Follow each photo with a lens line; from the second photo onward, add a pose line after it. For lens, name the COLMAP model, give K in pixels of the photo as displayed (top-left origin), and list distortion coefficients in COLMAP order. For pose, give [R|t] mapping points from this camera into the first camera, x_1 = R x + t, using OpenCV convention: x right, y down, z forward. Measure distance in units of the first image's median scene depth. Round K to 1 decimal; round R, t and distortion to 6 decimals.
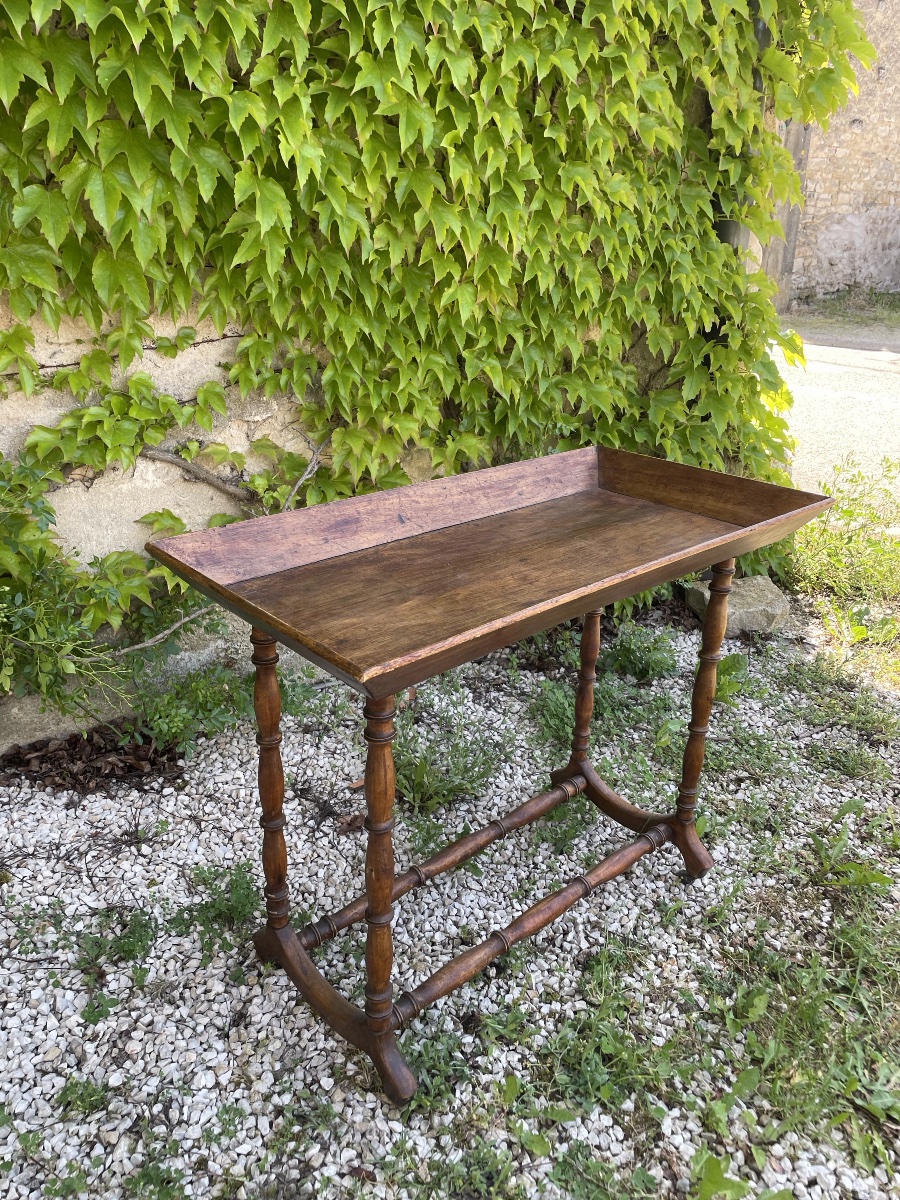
lens RADIAL K [[907.0, 0, 456.0], [0, 907.0, 612.4], [0, 0, 1]] dist [0.081833, -0.108243]
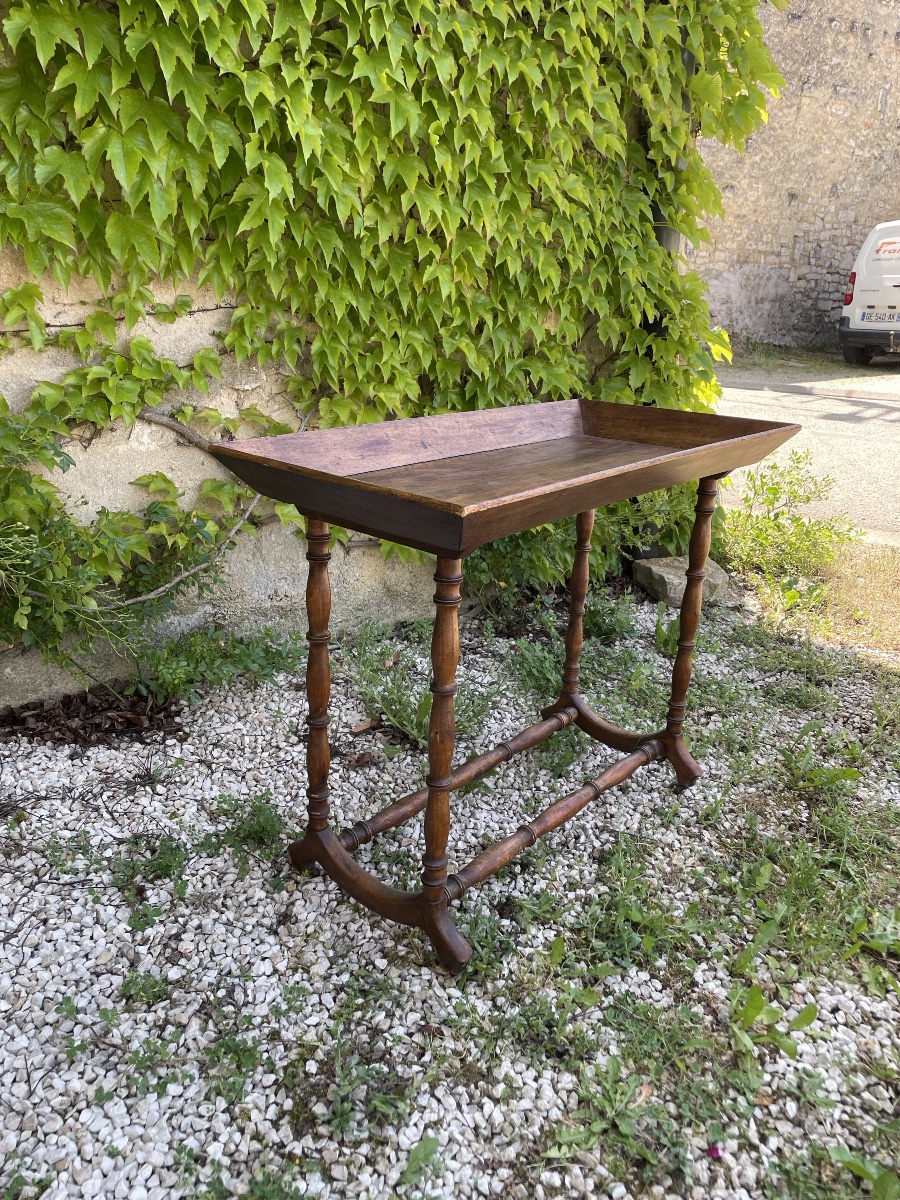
lens RADIAL K [[907.0, 0, 466.1], [0, 907.0, 597.1], [0, 0, 1]] dist [0.081833, -0.108243]
pose [[0.992384, -0.024714, 0.120677, -0.119392], [0.033461, 0.996915, -0.071004, 0.129393], [-0.118549, 0.074501, 0.990149, -0.056786]]
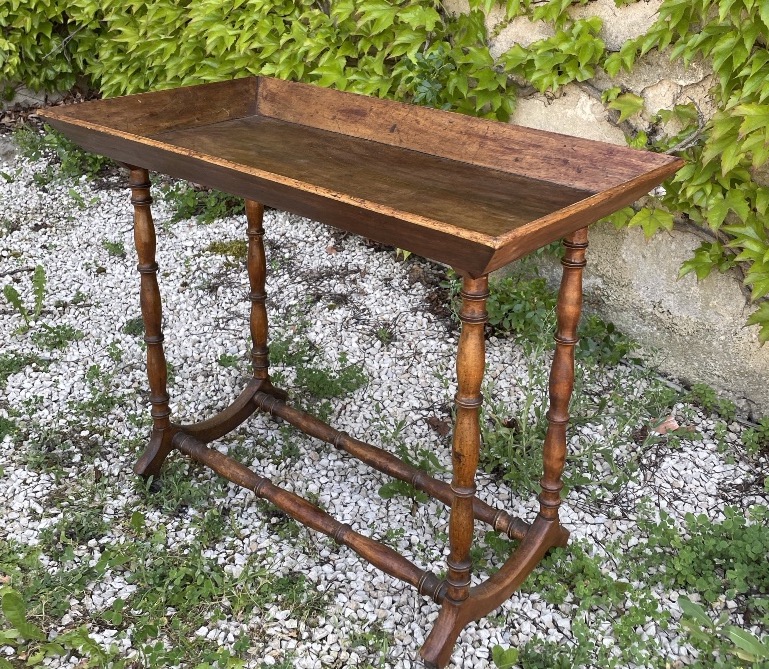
lens RADIAL K [[913.7, 0, 394.5], [0, 913.7, 265.0], [0, 0, 1]] dist [0.046362, 0.000000]
pose [[0.142004, 0.355067, -0.923993, 0.854627], [-0.413401, 0.869422, 0.270563, -0.214630], [0.899408, 0.343559, 0.270246, 0.615274]]
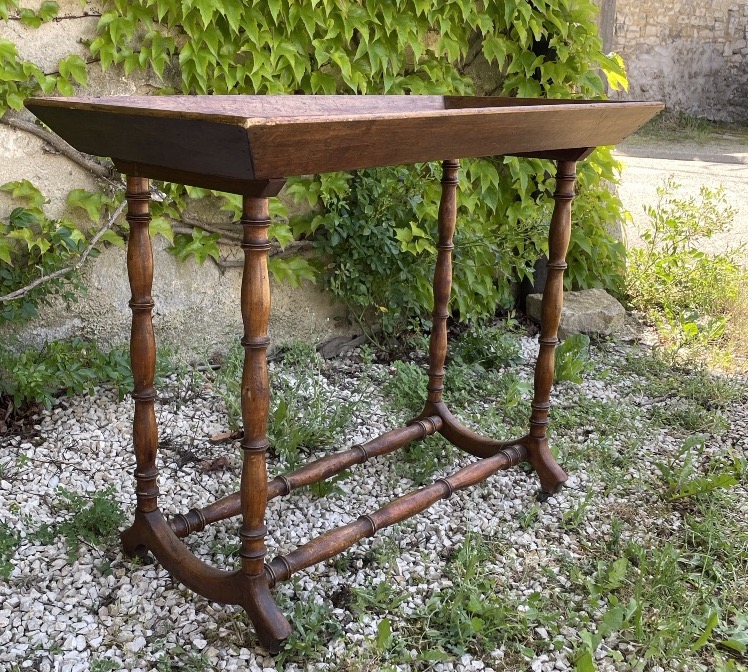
lens RADIAL K [[909.2, 0, 350.9], [0, 909.2, 353.5], [0, 0, 1]] dist [0.051578, 0.000000]
pose [[0.997818, -0.015413, 0.064202, -0.026418], [0.022297, 0.993908, -0.107931, 0.231065], [-0.062147, 0.109127, 0.992083, -0.023980]]
